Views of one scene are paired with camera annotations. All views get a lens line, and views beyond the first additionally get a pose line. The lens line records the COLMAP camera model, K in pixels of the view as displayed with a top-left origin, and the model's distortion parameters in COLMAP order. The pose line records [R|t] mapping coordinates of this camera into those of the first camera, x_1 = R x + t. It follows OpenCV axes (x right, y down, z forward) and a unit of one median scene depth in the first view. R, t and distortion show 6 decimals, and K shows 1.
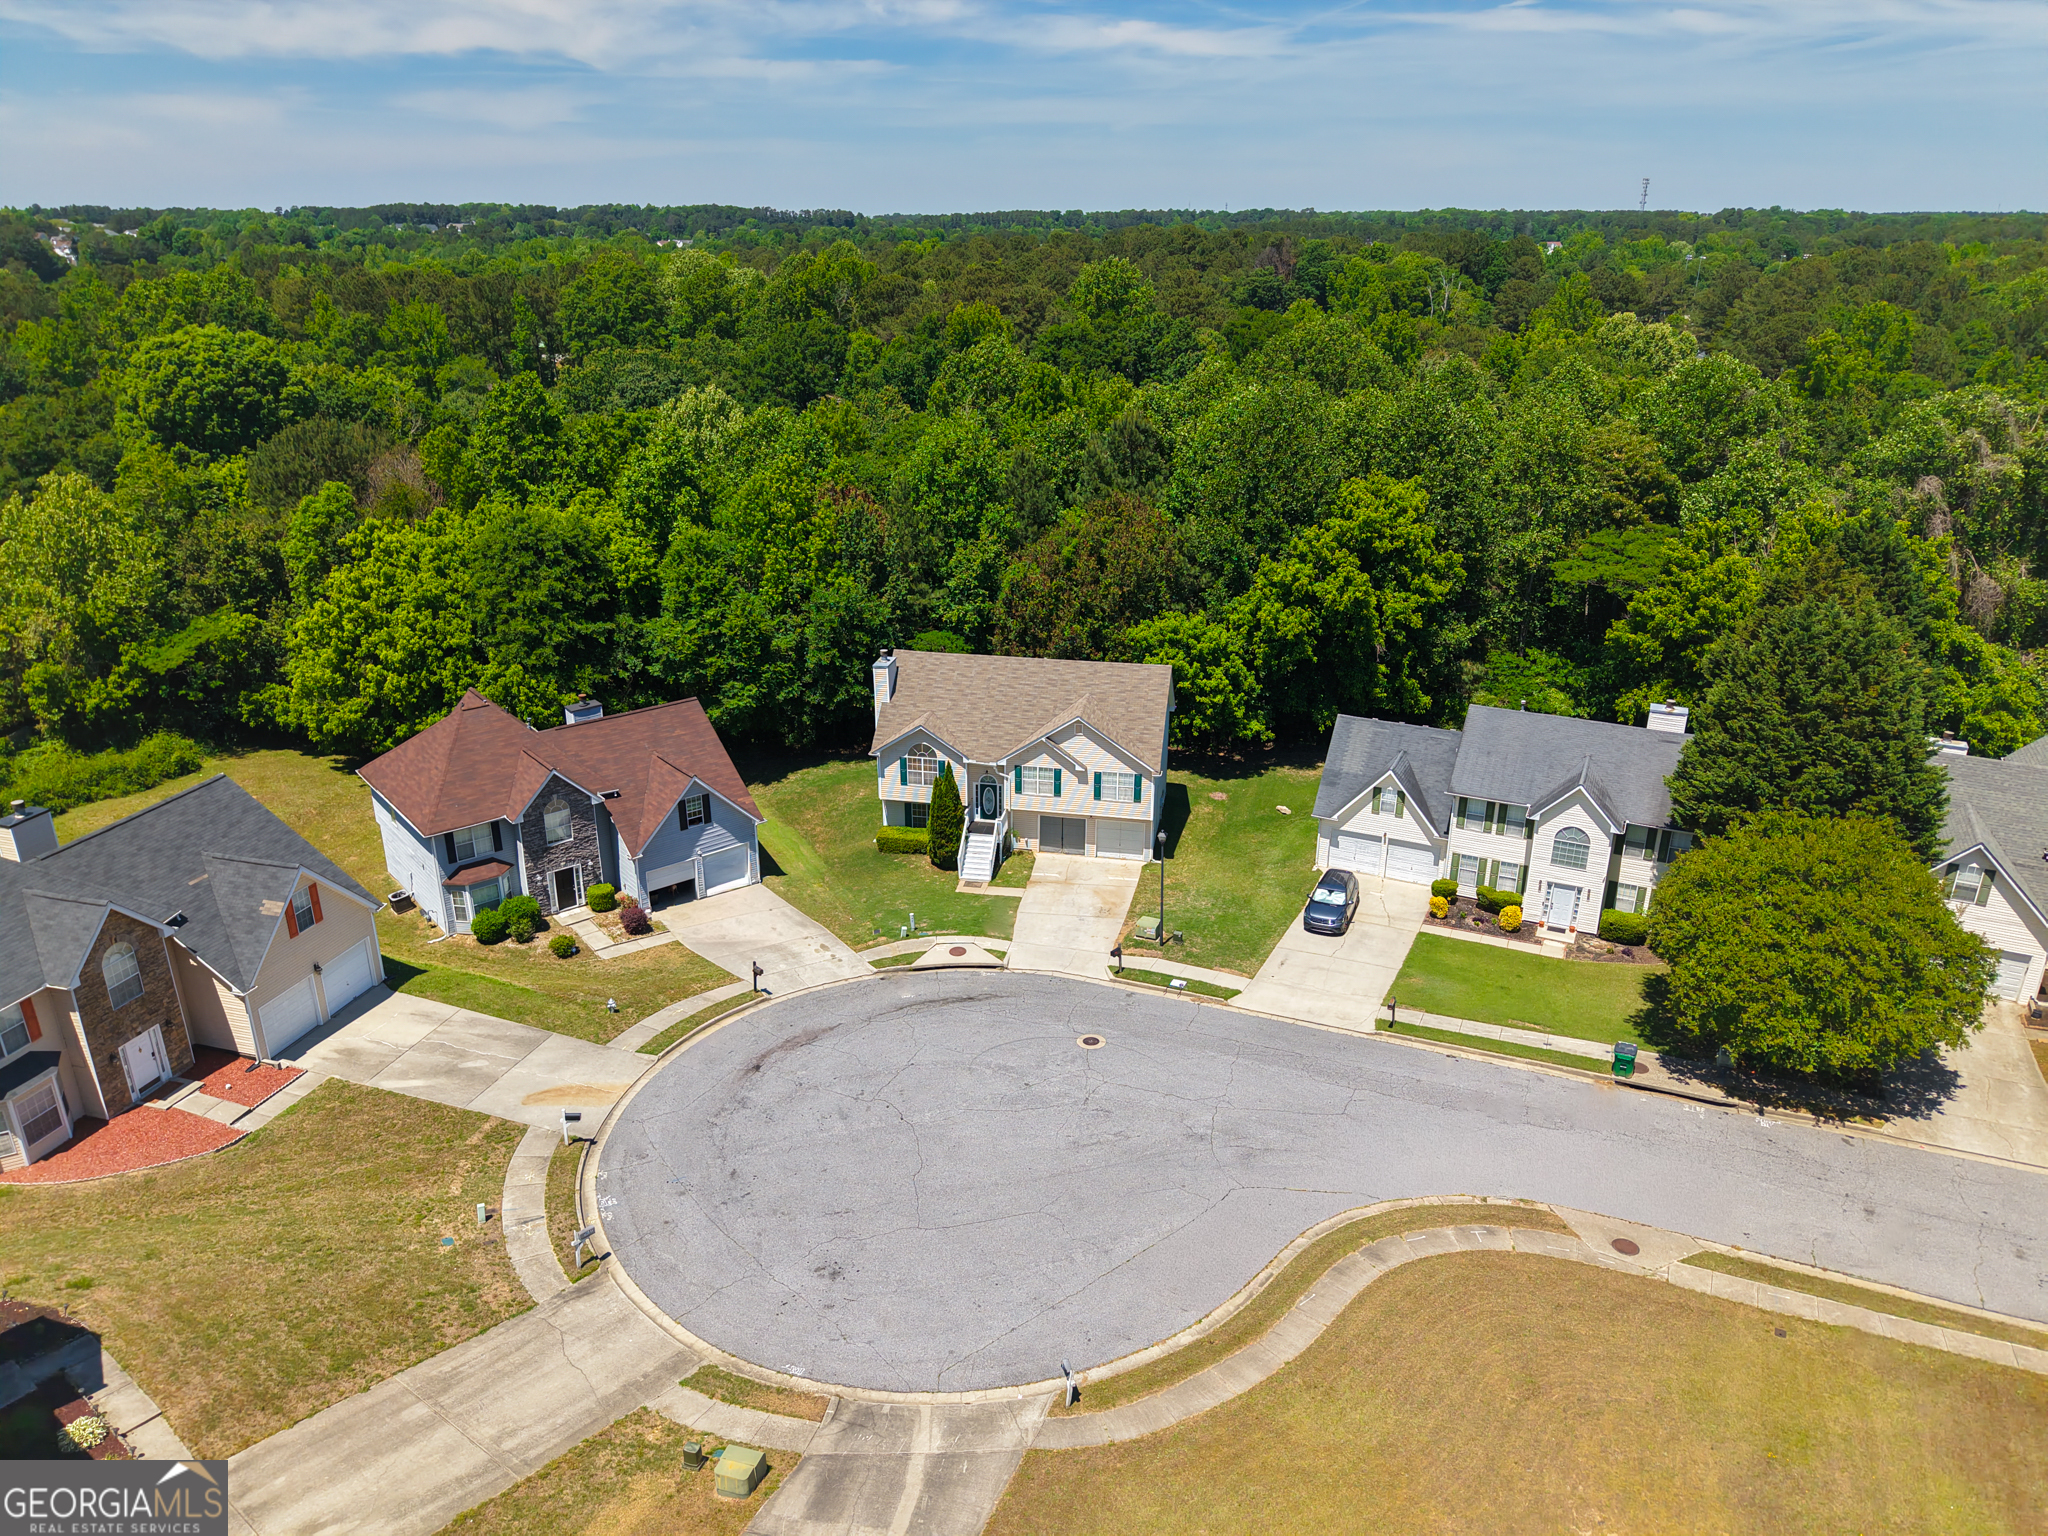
lens RADIAL K [[1380.4, 0, 1024.0], [0, 1380.4, 768.0], [0, 0, 1]] dist [-0.000500, -0.002633]
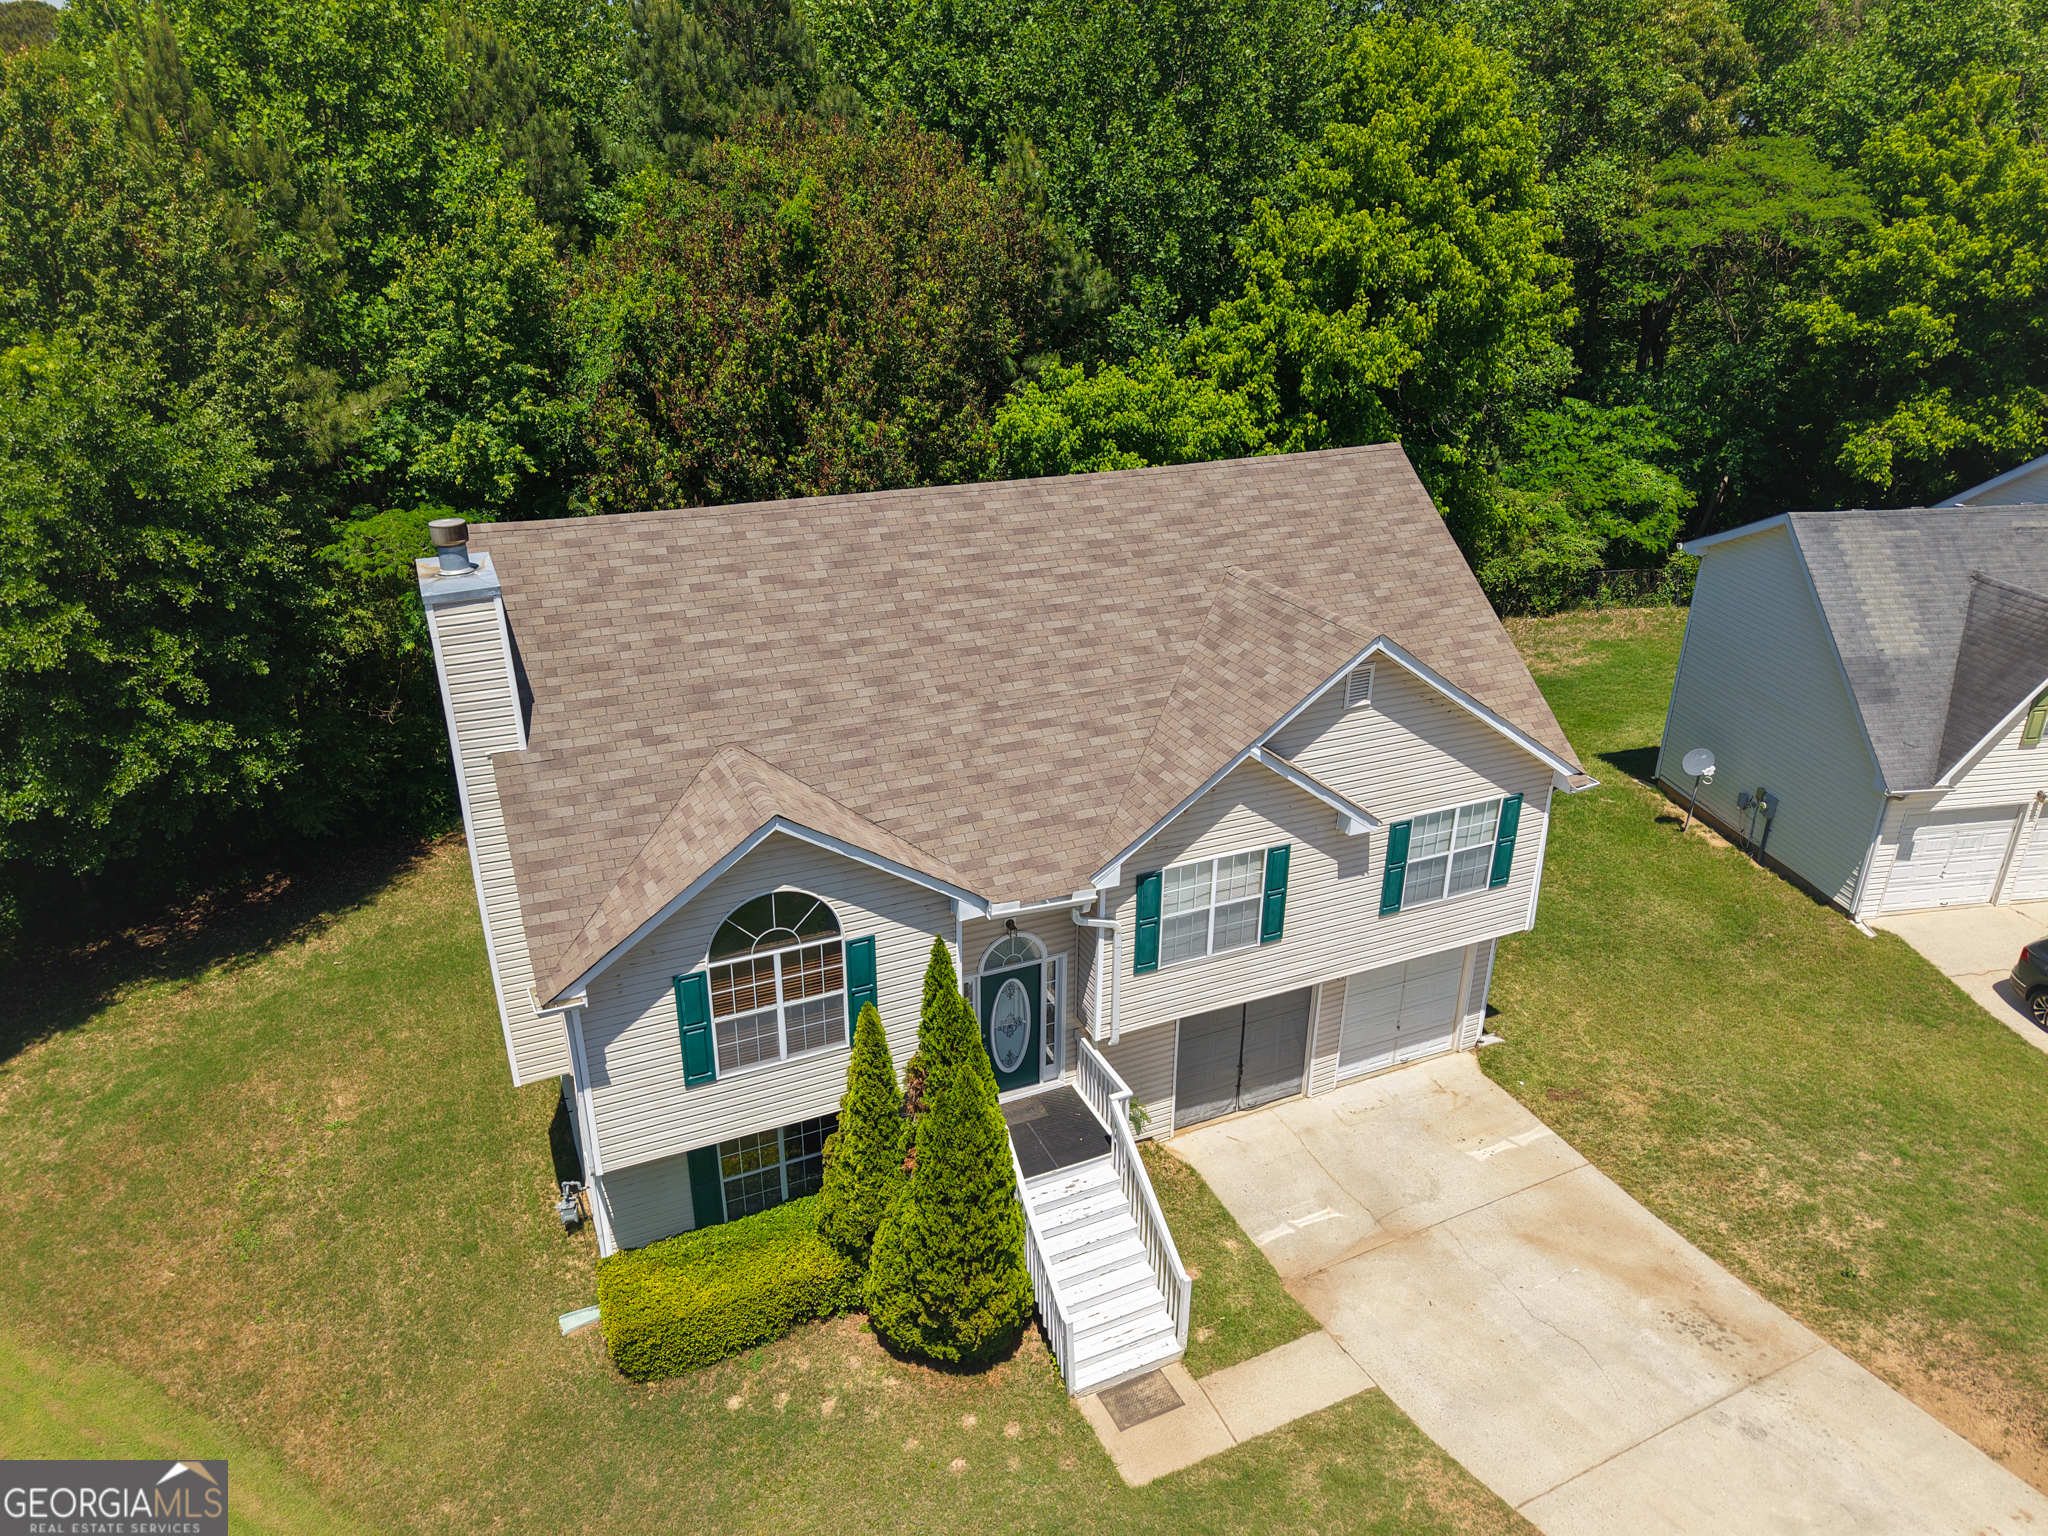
lens RADIAL K [[1380.4, 0, 1024.0], [0, 1380.4, 768.0], [0, 0, 1]] dist [-0.000500, -0.002633]
pose [[0.826490, -0.228303, 0.514579, -0.148859], [0.206735, 0.973296, 0.099774, -0.050565], [-0.523617, 0.023919, 0.851618, 0.777701]]
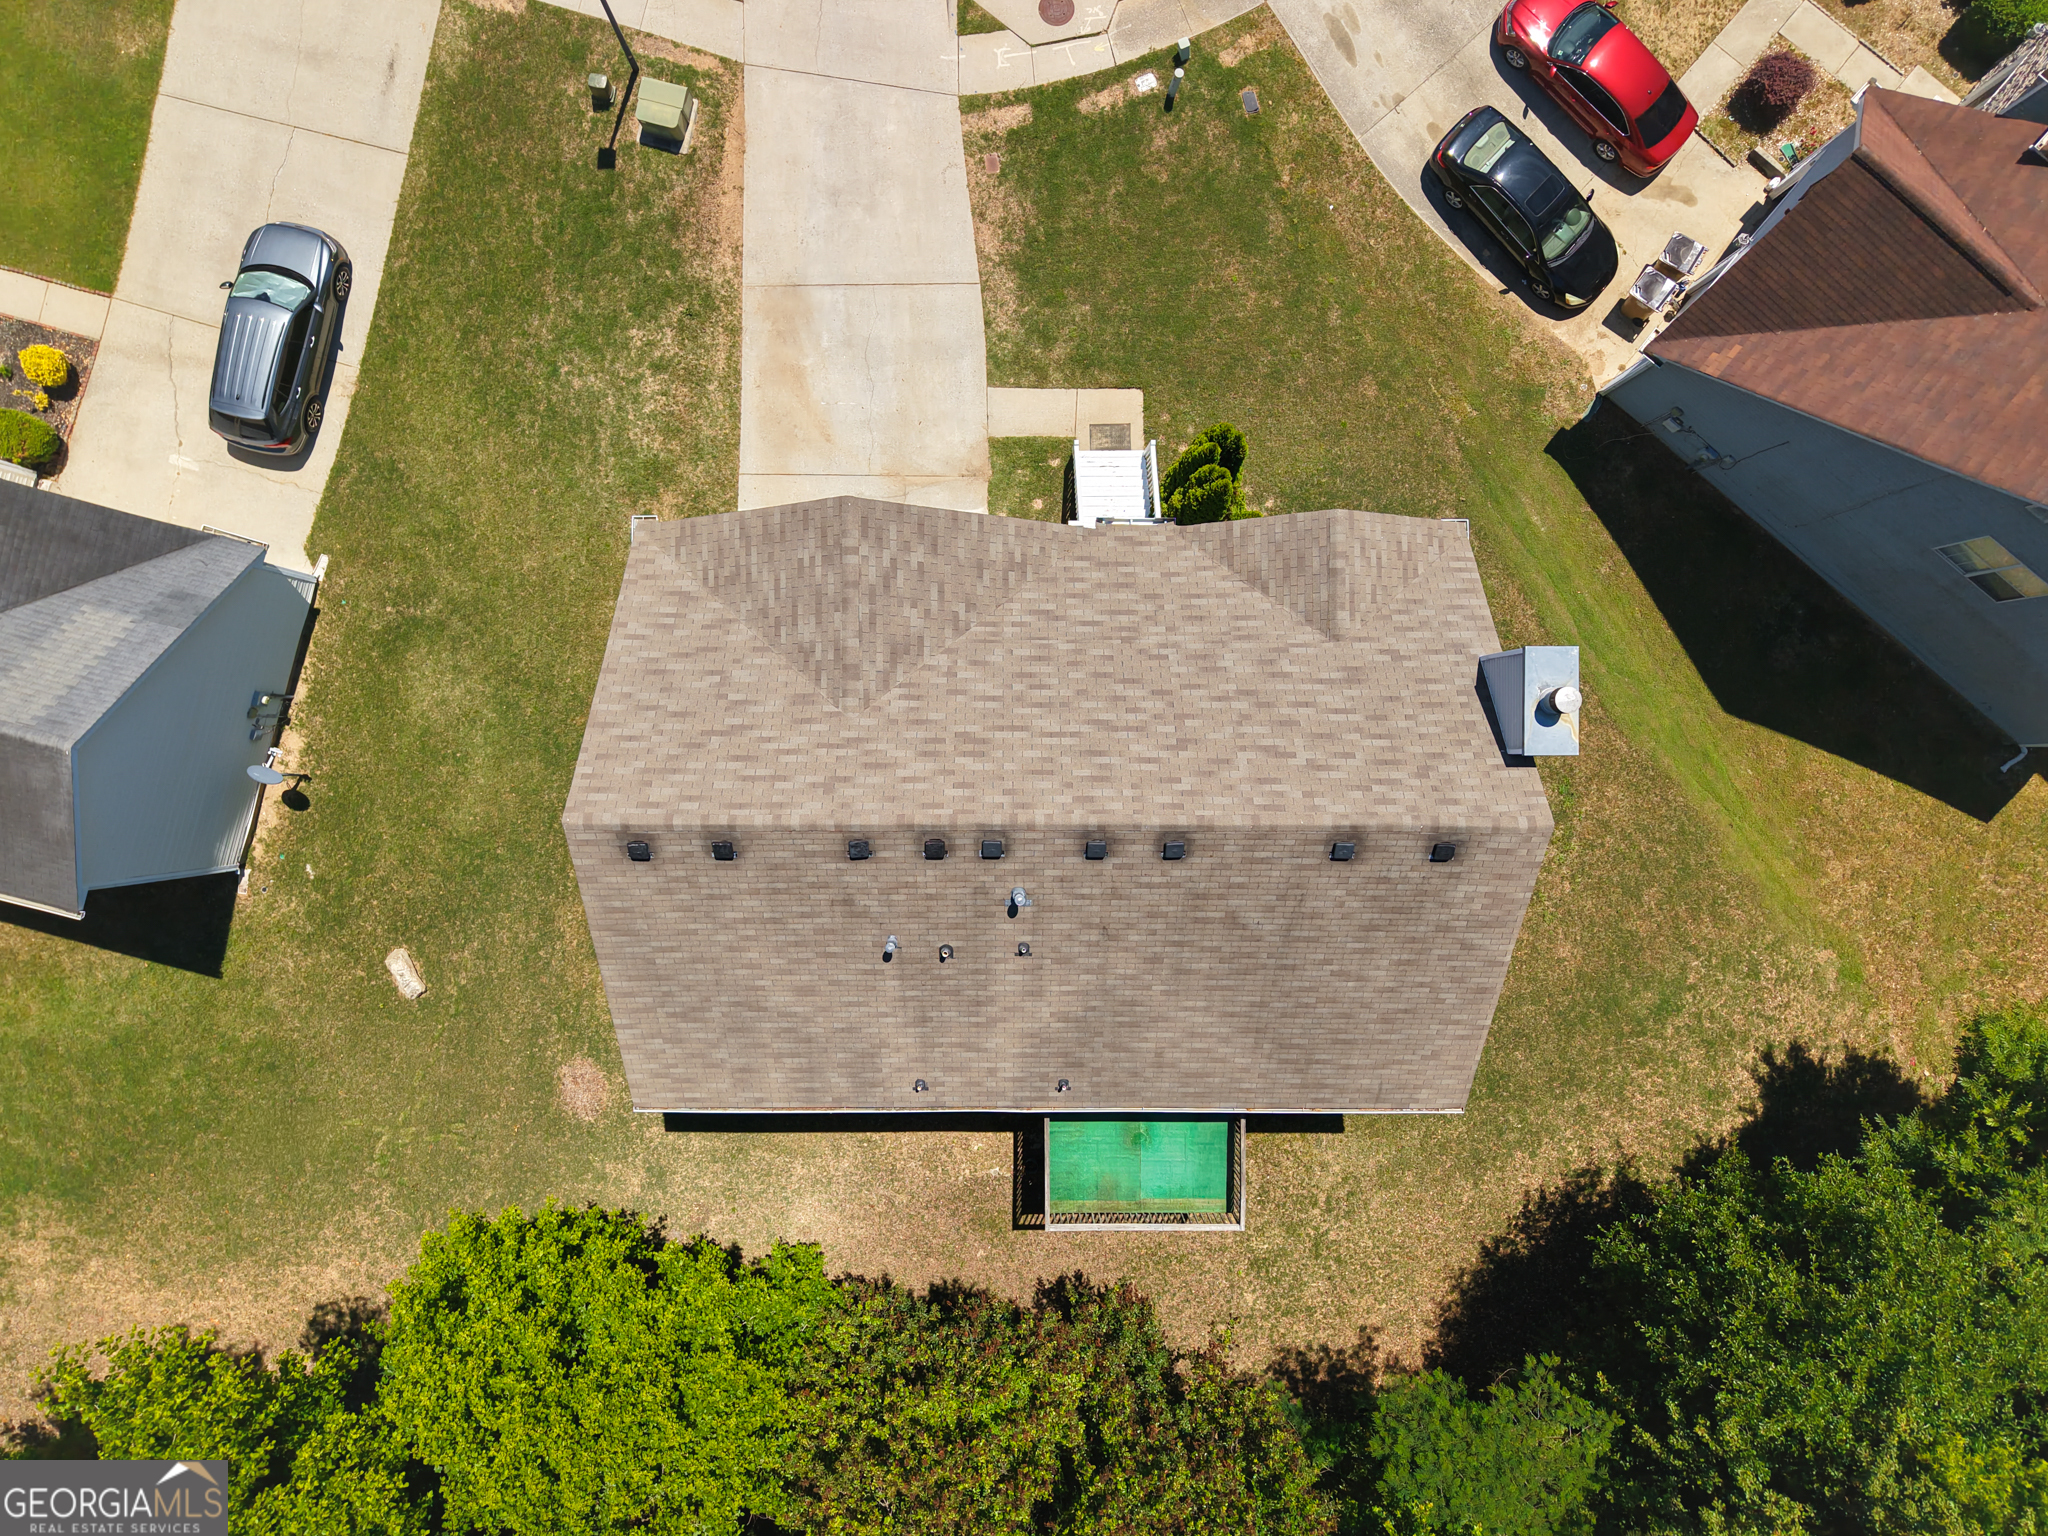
lens RADIAL K [[1380.4, 0, 1024.0], [0, 1380.4, 768.0], [0, 0, 1]] dist [-0.000500, -0.002633]
pose [[-0.984983, 0.171632, -0.018719, 0.011618], [-0.080232, -0.359029, 0.929871, -0.339597], [0.152875, 0.917410, 0.367408, 0.900626]]
